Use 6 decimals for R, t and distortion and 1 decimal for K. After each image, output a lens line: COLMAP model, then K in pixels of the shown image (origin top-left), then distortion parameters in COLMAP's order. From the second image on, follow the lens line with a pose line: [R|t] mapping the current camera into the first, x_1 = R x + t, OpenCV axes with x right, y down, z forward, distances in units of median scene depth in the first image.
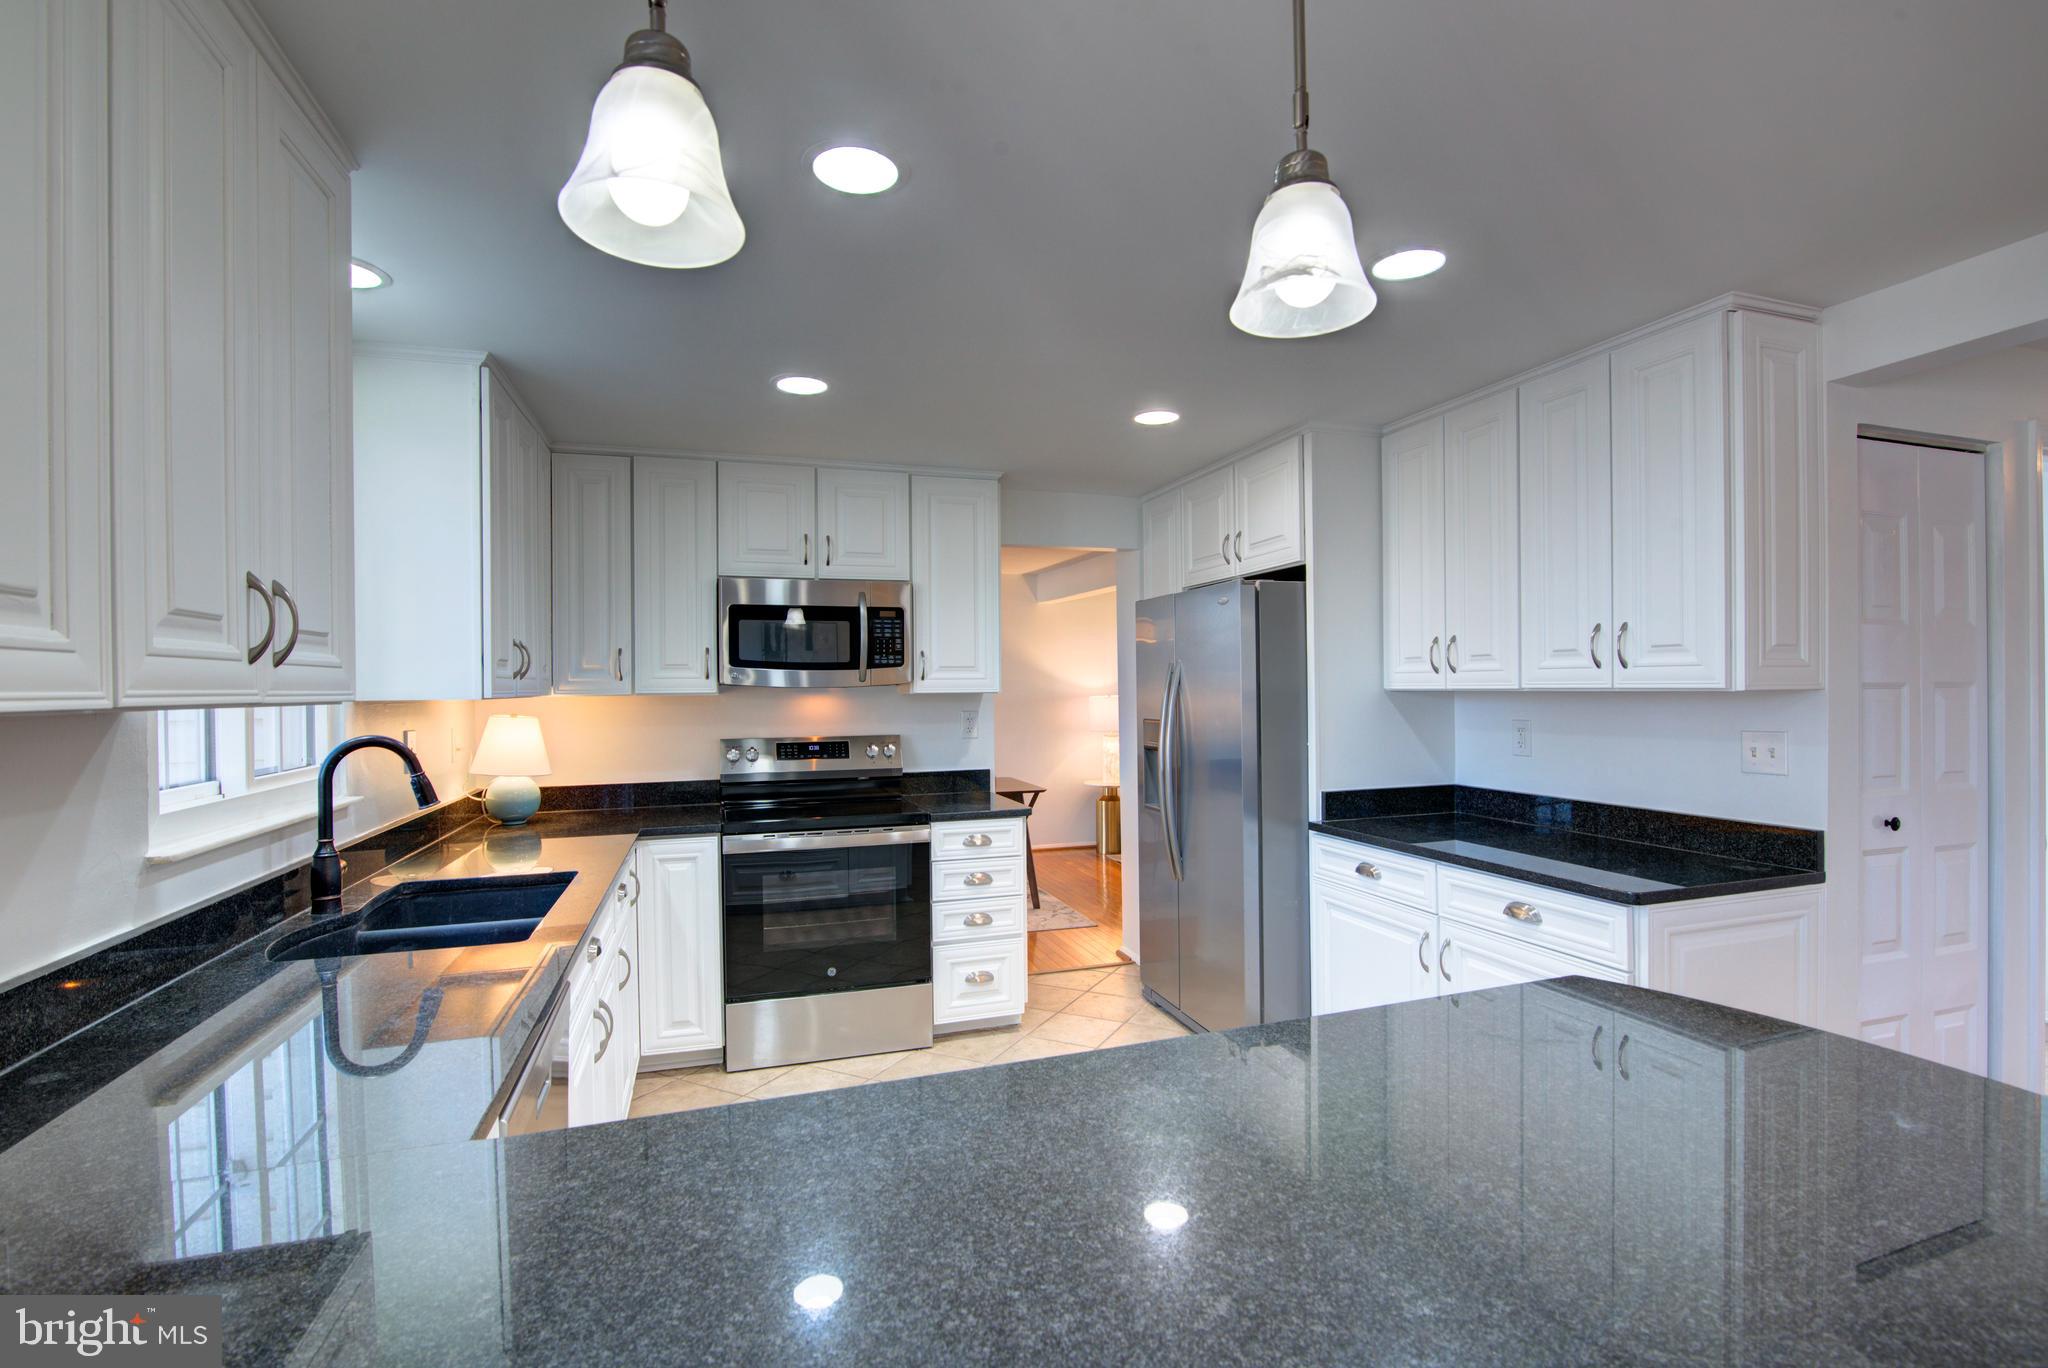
lens RADIAL K [[931.7, 0, 1025.0], [0, 931.7, 689.9], [0, 0, 1]] dist [-0.019932, 0.001673]
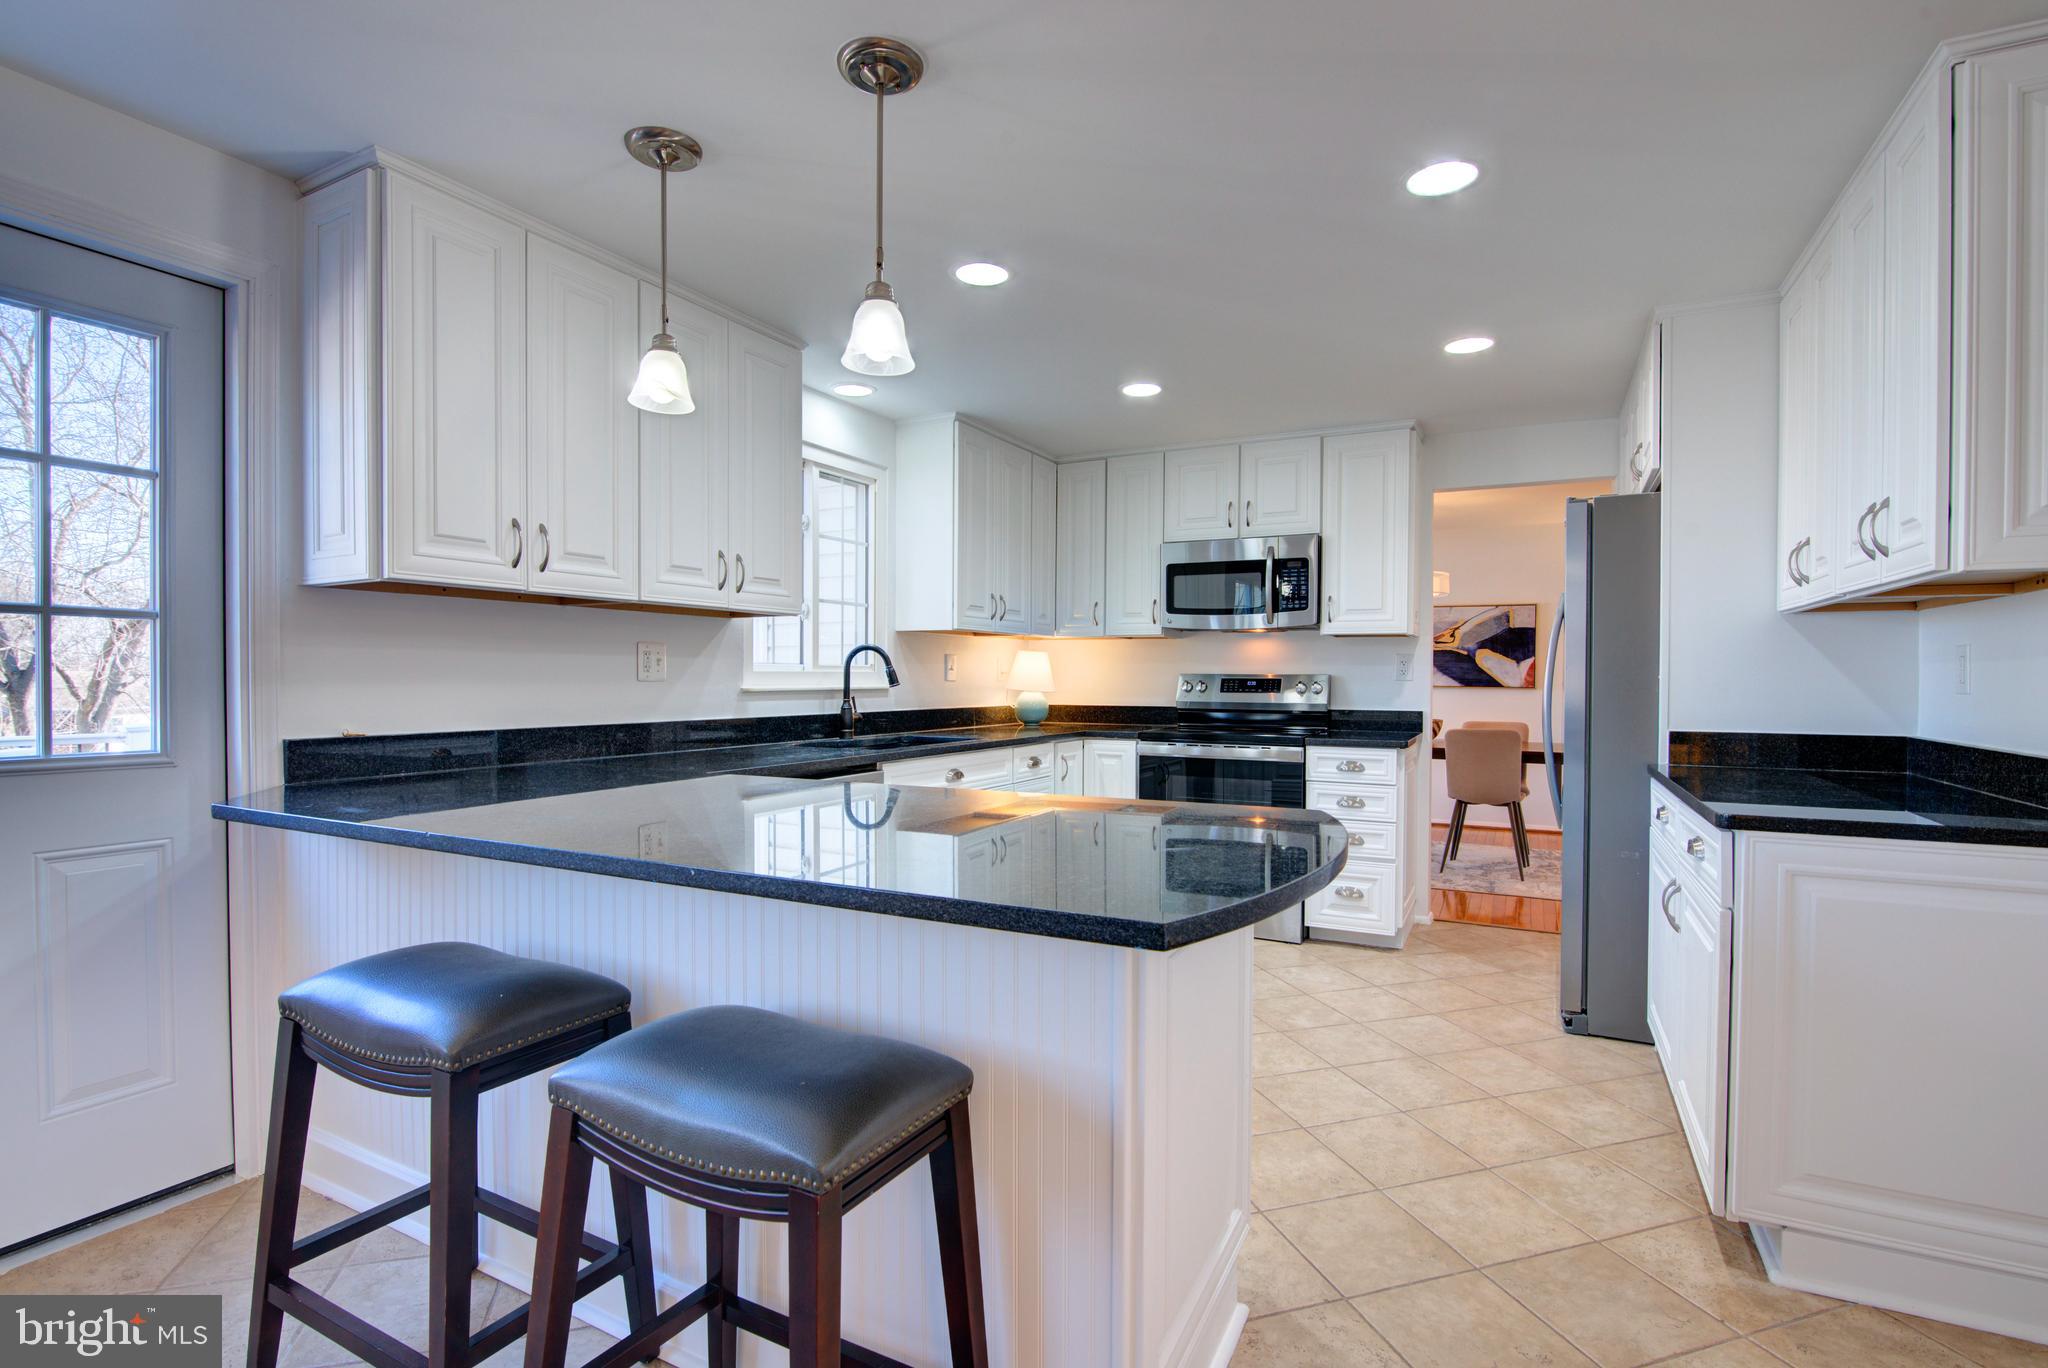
lens RADIAL K [[931.7, 0, 1025.0], [0, 931.7, 689.9], [0, 0, 1]] dist [-0.019932, 0.001673]
pose [[0.698315, 0.026997, -0.715281, 0.459440], [-0.014570, 0.999618, 0.023504, 0.052296], [0.715642, -0.005991, 0.698441, -0.029750]]
